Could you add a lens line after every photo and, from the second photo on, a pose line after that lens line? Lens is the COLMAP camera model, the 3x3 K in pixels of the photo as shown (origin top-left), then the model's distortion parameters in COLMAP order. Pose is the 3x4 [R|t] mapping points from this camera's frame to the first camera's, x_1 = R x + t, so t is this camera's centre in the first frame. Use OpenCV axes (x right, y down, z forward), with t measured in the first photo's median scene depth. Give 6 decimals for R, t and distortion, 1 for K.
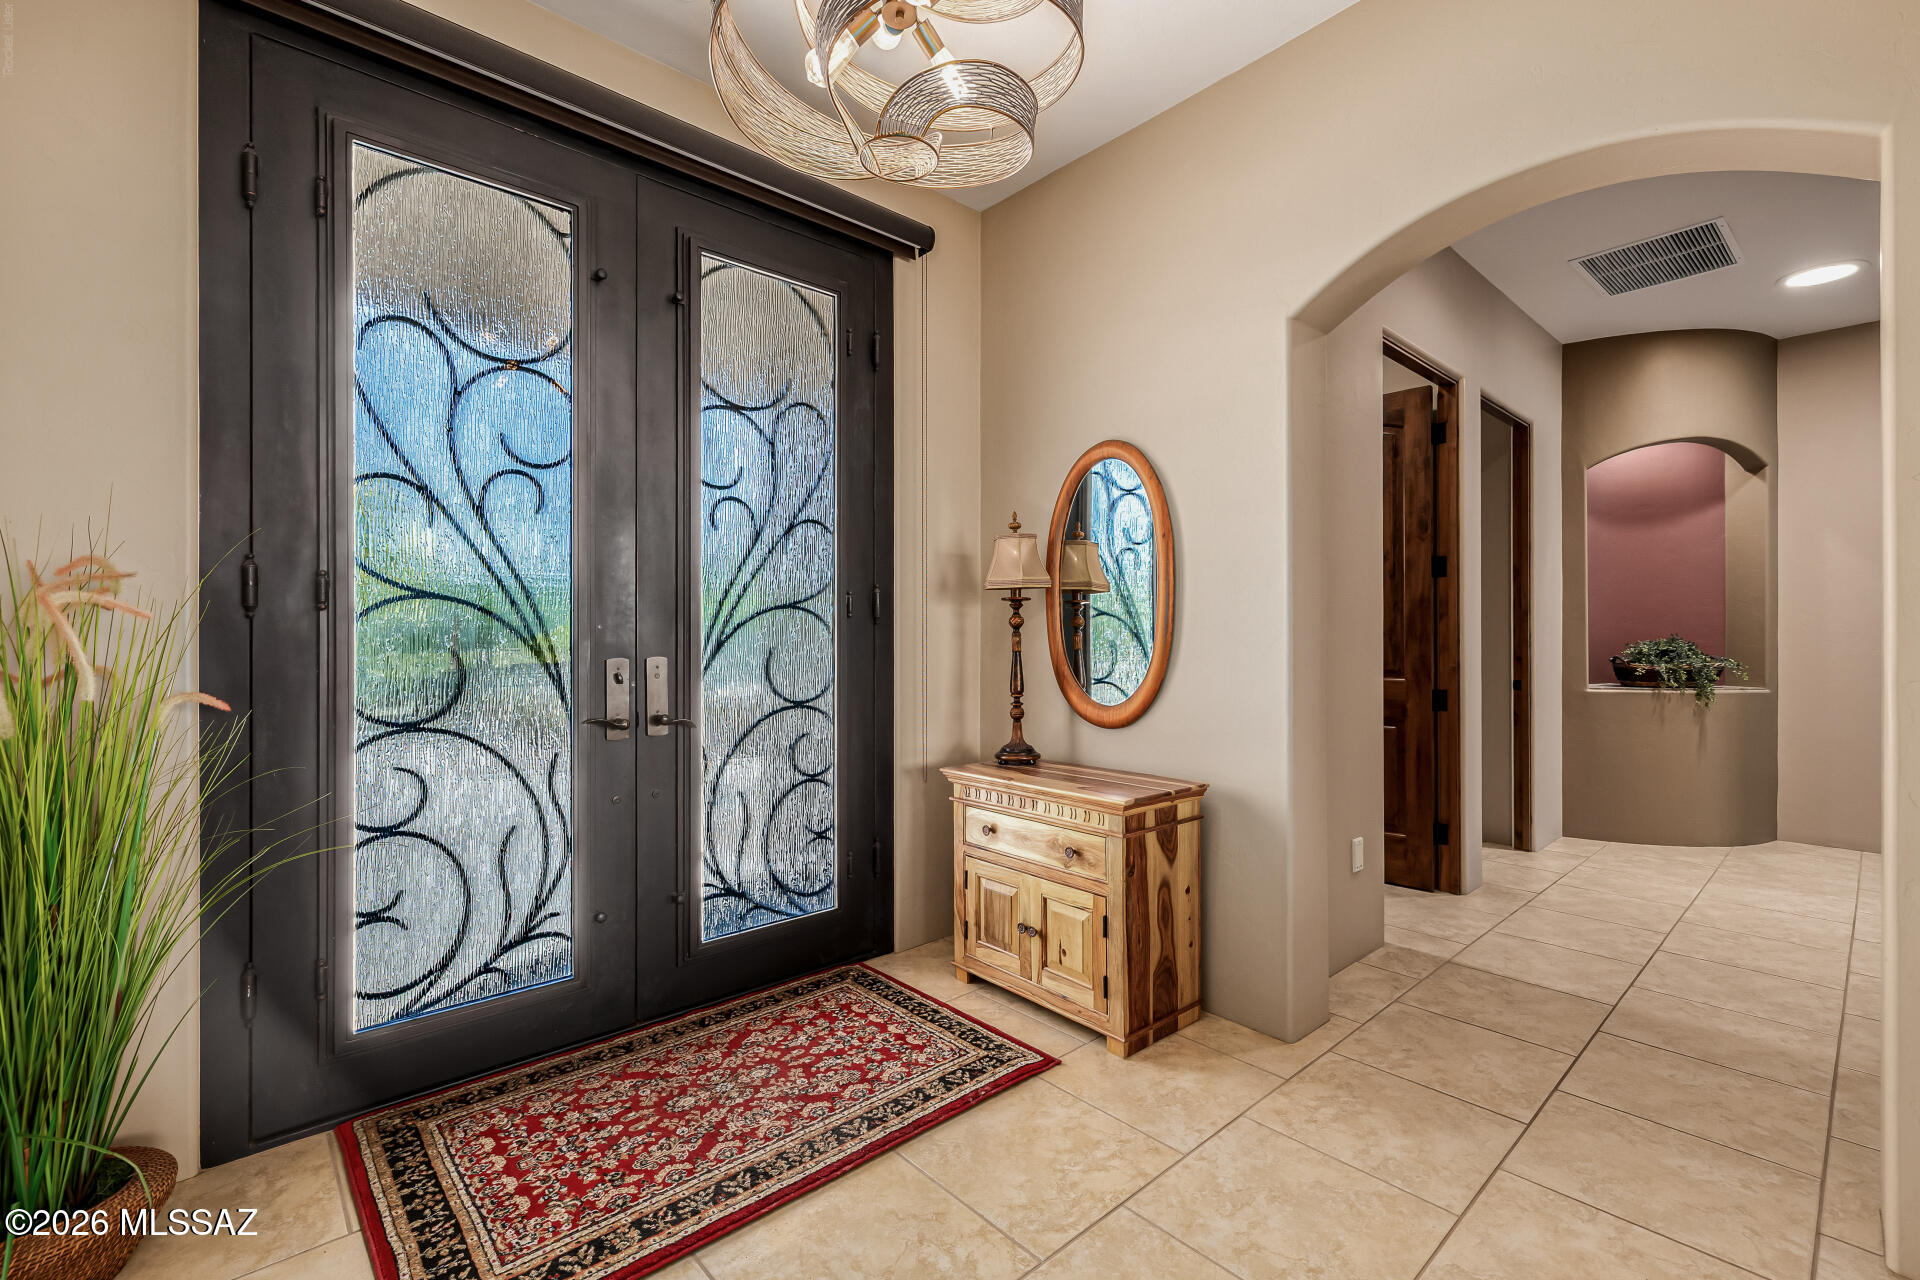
lens RADIAL K [[822.4, 0, 953.4], [0, 822.4, 650.5], [0, 0, 1]] dist [-0.001276, 0.000164]
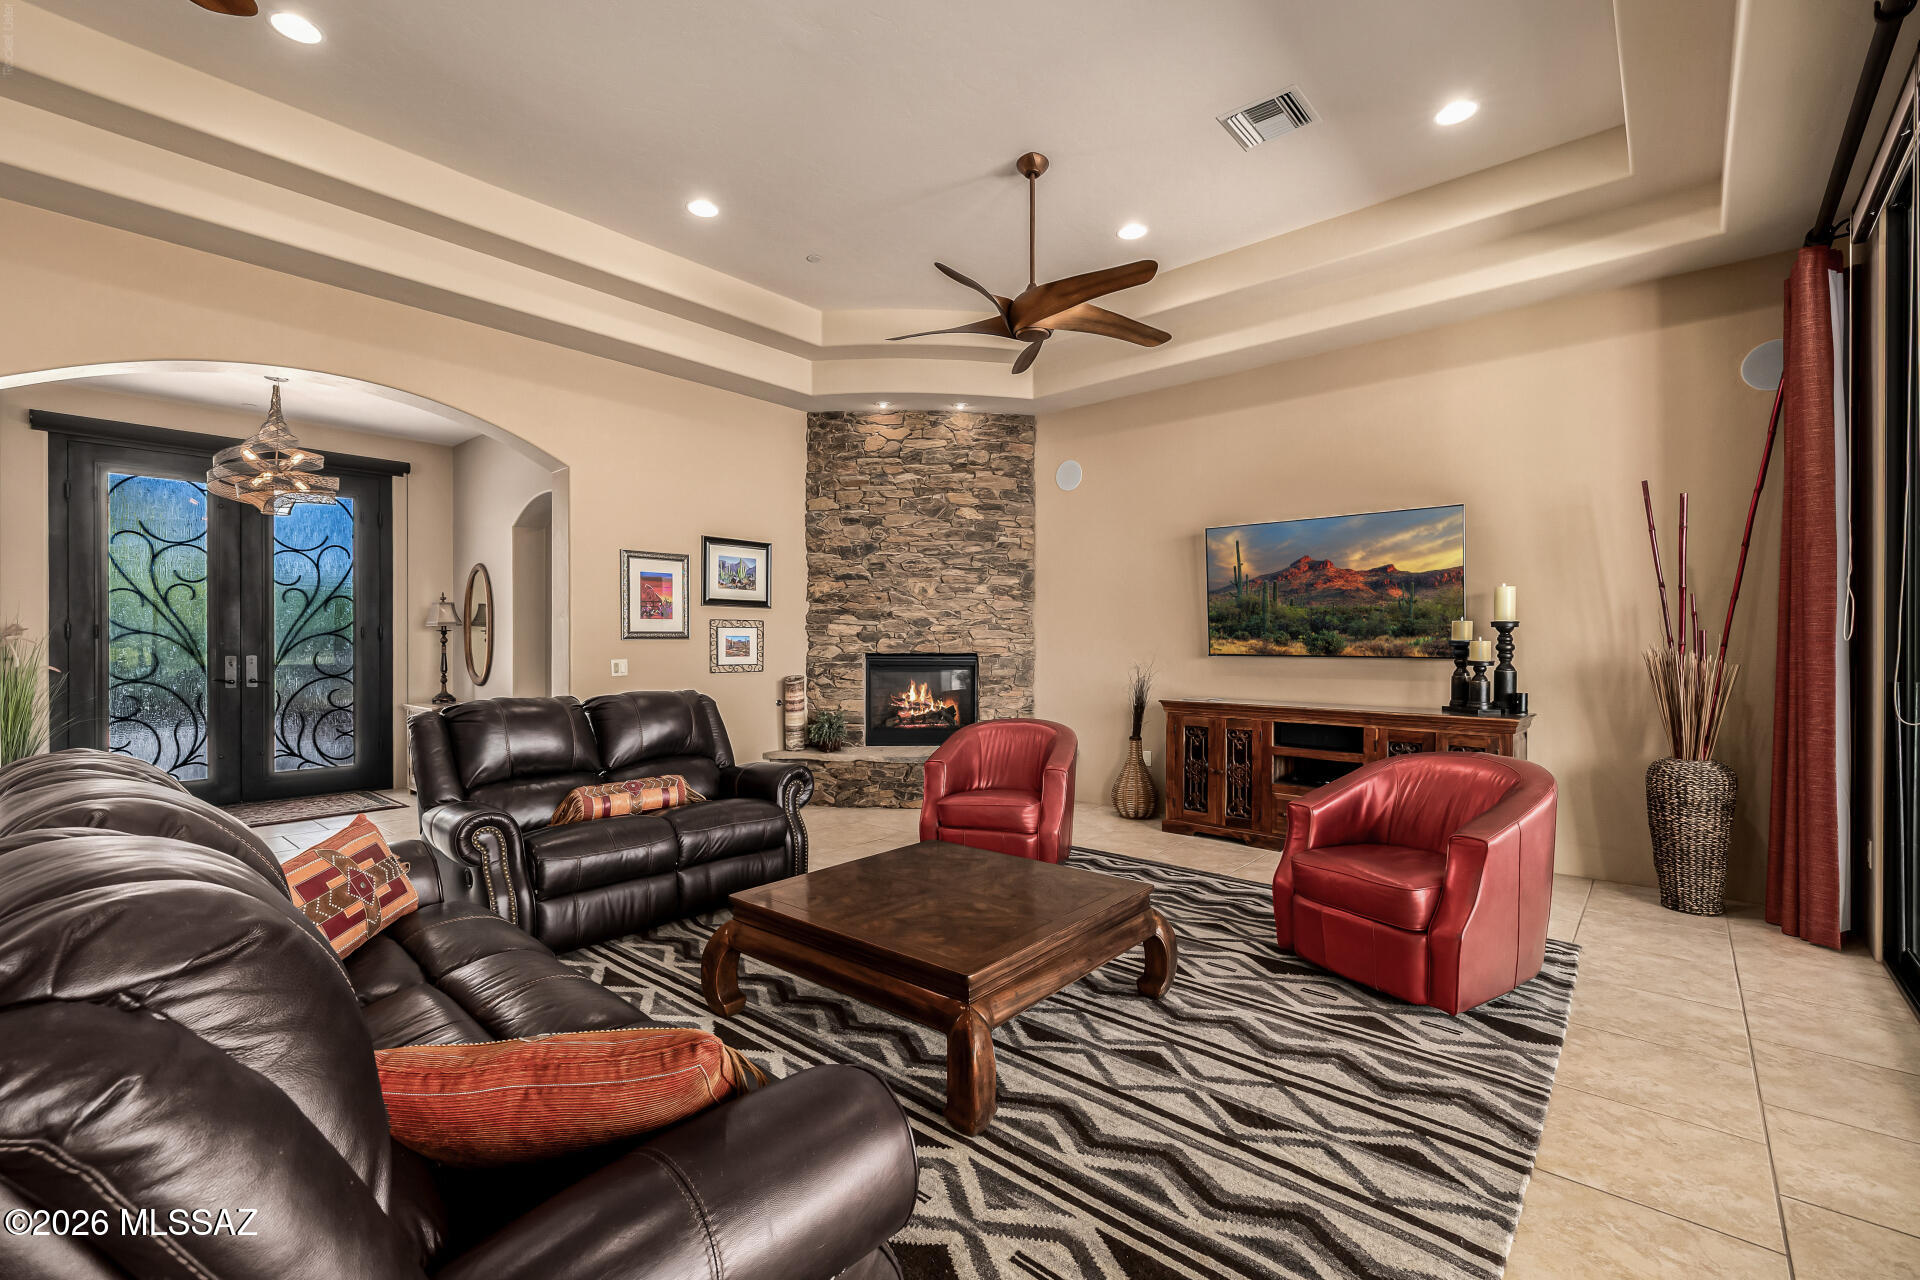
lens RADIAL K [[822.4, 0, 952.4], [0, 822.4, 648.3], [0, 0, 1]] dist [-0.001276, 0.000164]
pose [[0.991220, 0.002292, 0.132203, 1.445516], [-0.002004, 0.999995, -0.002308, -0.012039], [-0.132208, 0.002023, 0.991220, -1.779993]]
